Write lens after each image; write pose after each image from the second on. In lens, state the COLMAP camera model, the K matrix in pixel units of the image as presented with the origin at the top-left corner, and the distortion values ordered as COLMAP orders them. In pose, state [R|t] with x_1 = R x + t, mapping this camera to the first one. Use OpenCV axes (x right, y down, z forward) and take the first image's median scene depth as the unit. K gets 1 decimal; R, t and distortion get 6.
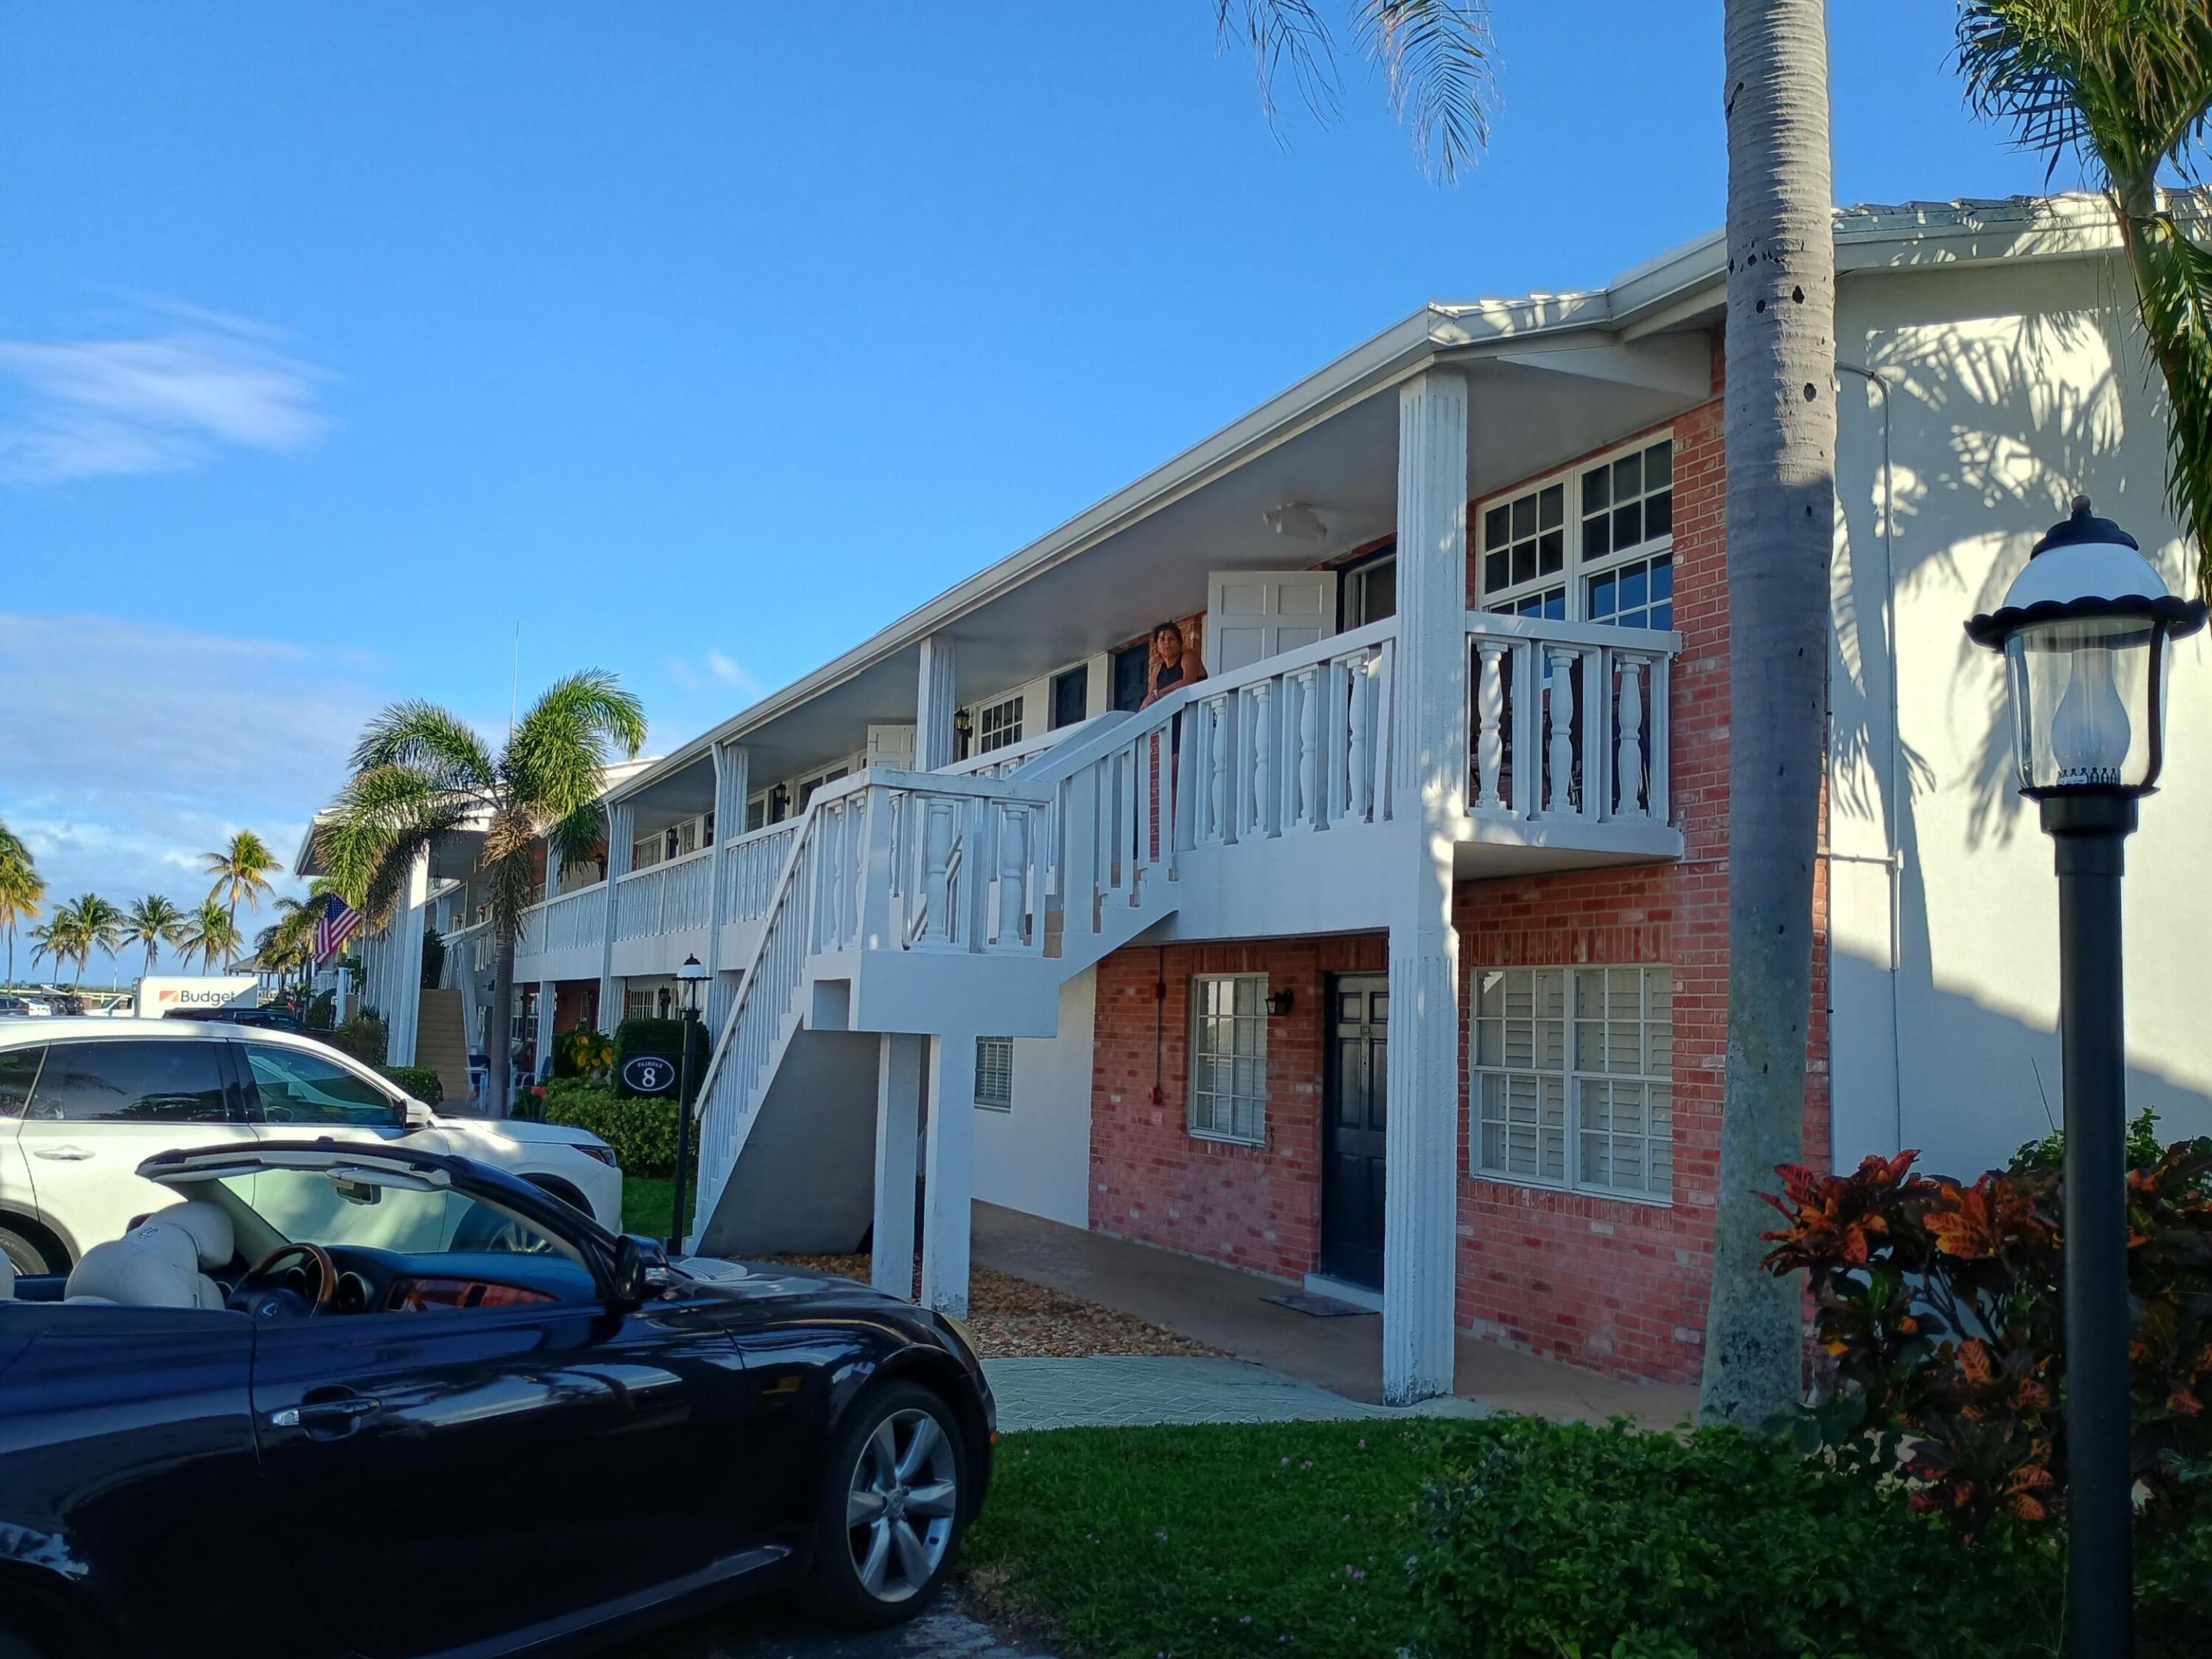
lens RADIAL K [[1914.6, 0, 1104.0], [0, 1914.6, 822.2], [0, 0, 1]] dist [0.071128, -0.113626]
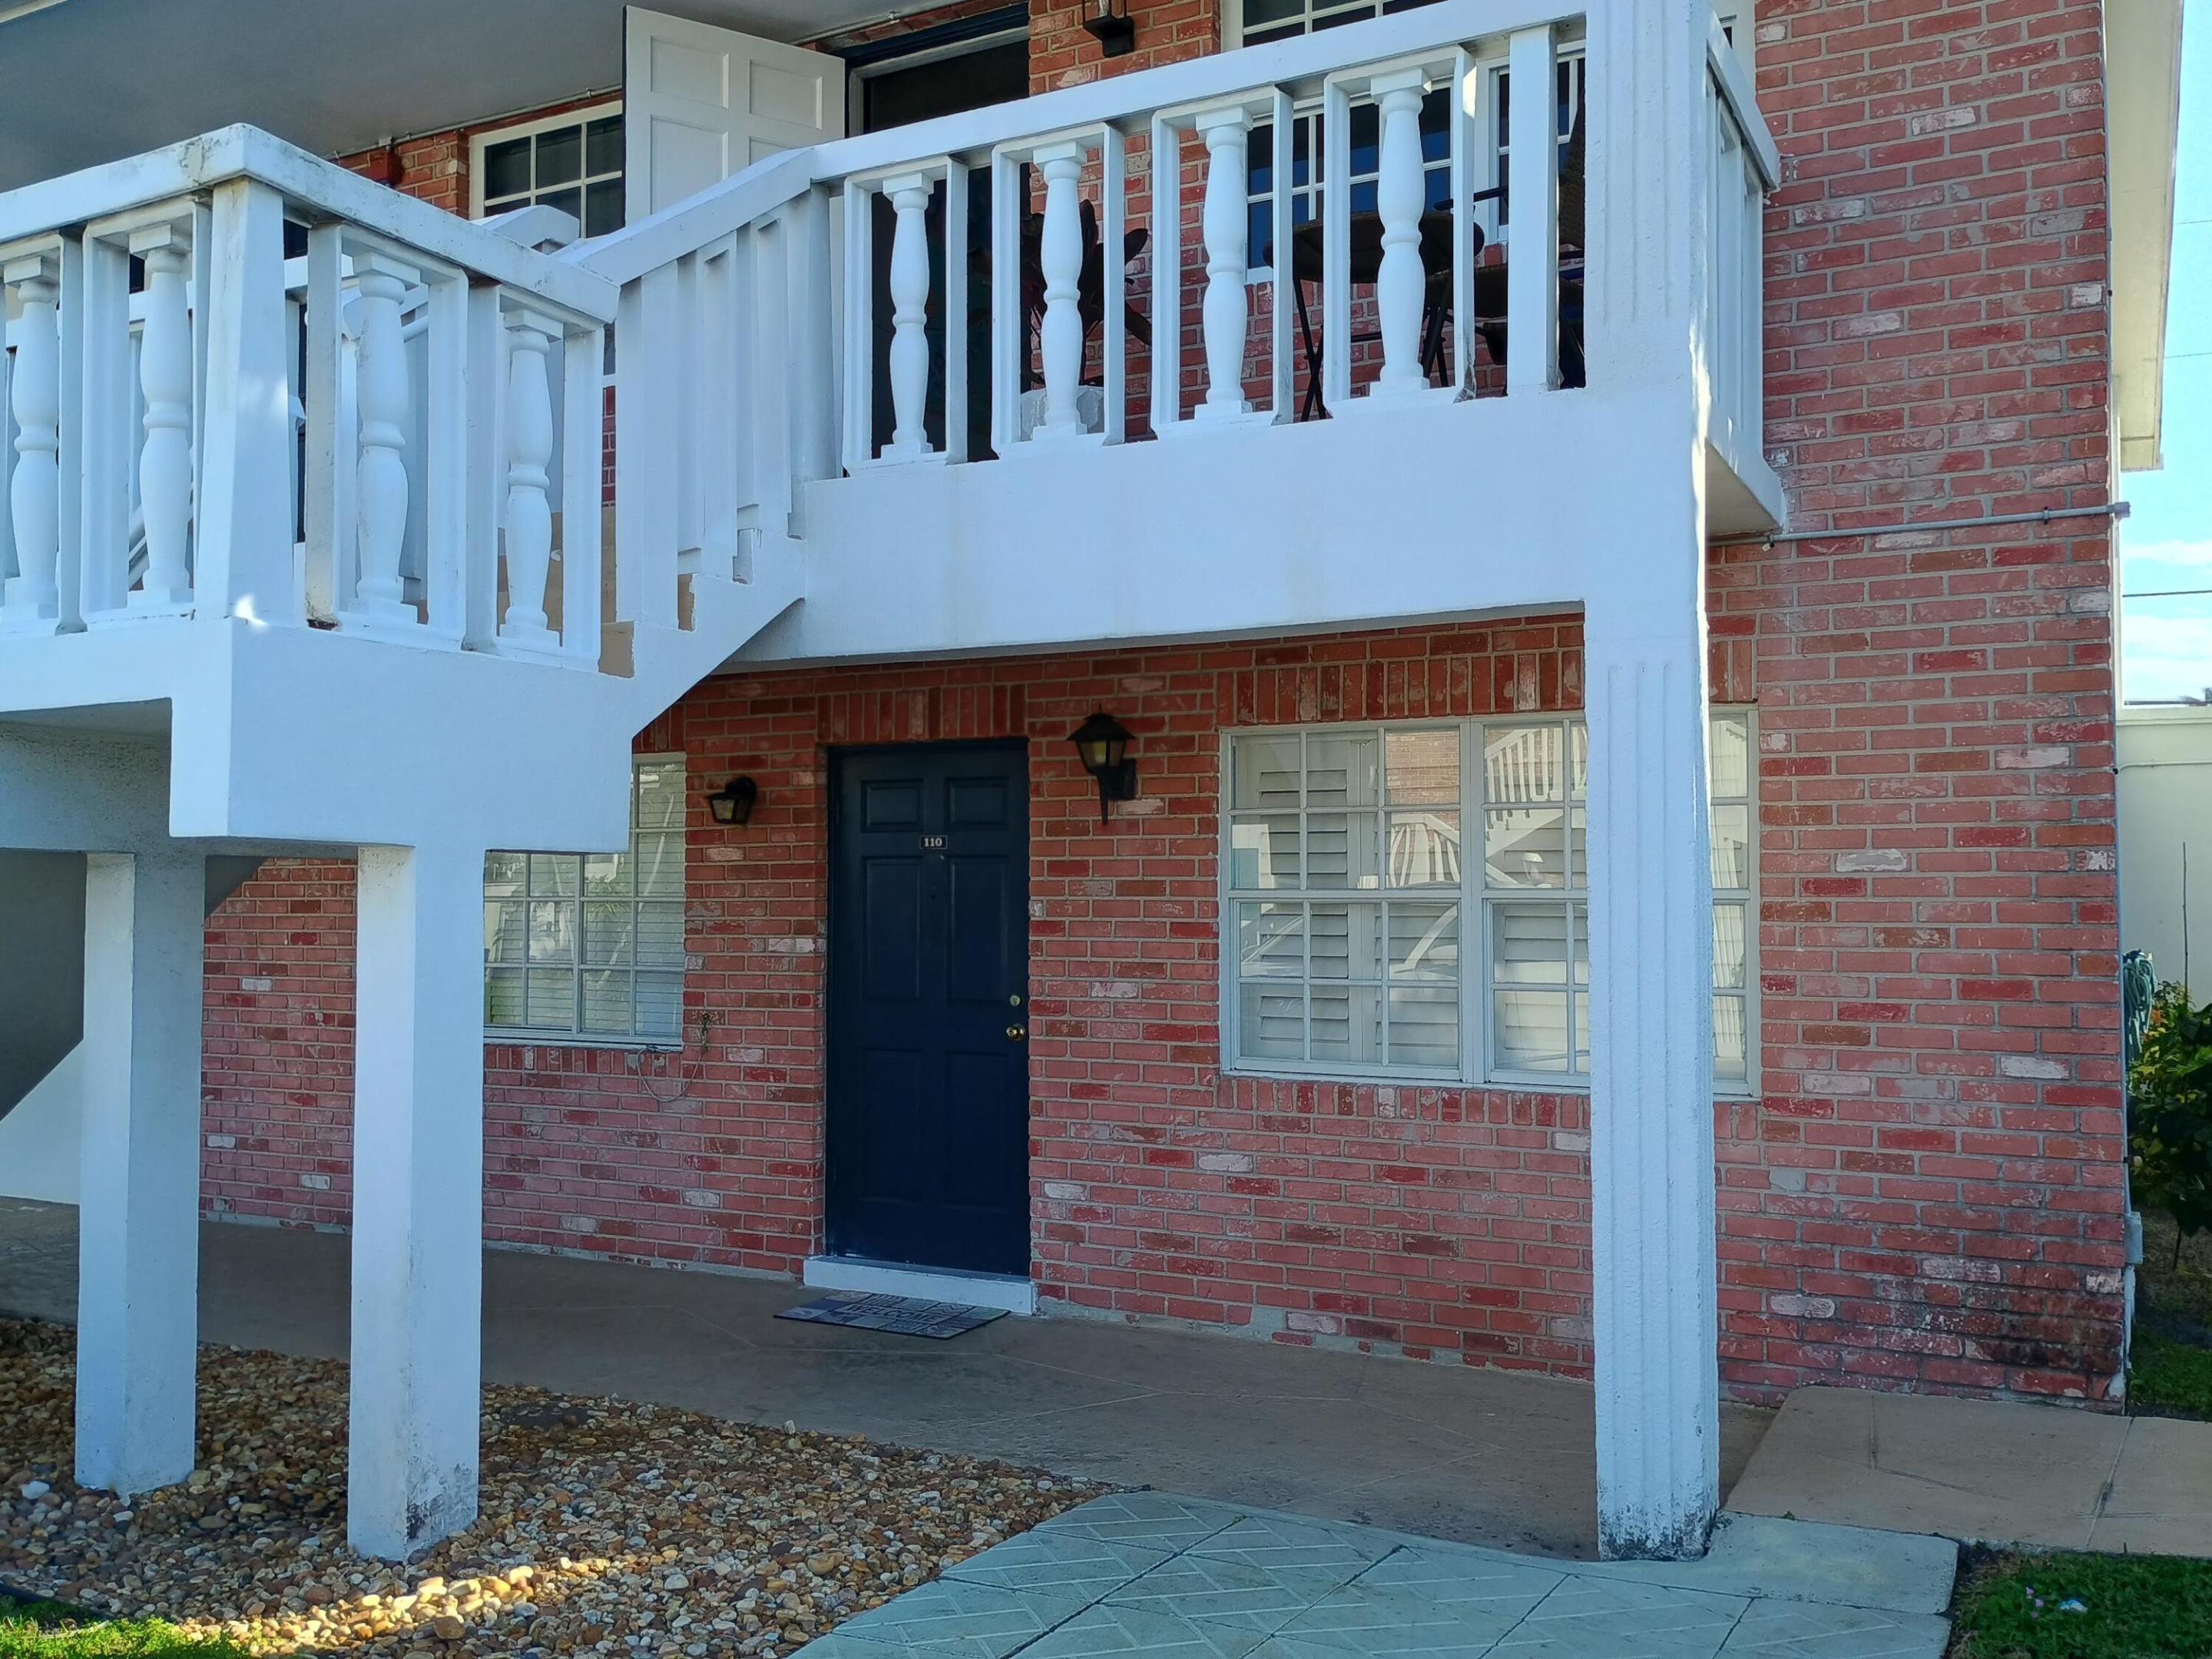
lens RADIAL K [[1914.6, 0, 1104.0], [0, 1914.6, 822.2], [0, 0, 1]] dist [0.071128, -0.113626]
pose [[0.788125, -0.004949, 0.615495, -0.211725], [-0.041720, 0.997238, 0.061440, 0.071556], [-0.614100, -0.074101, 0.785742, 0.565333]]
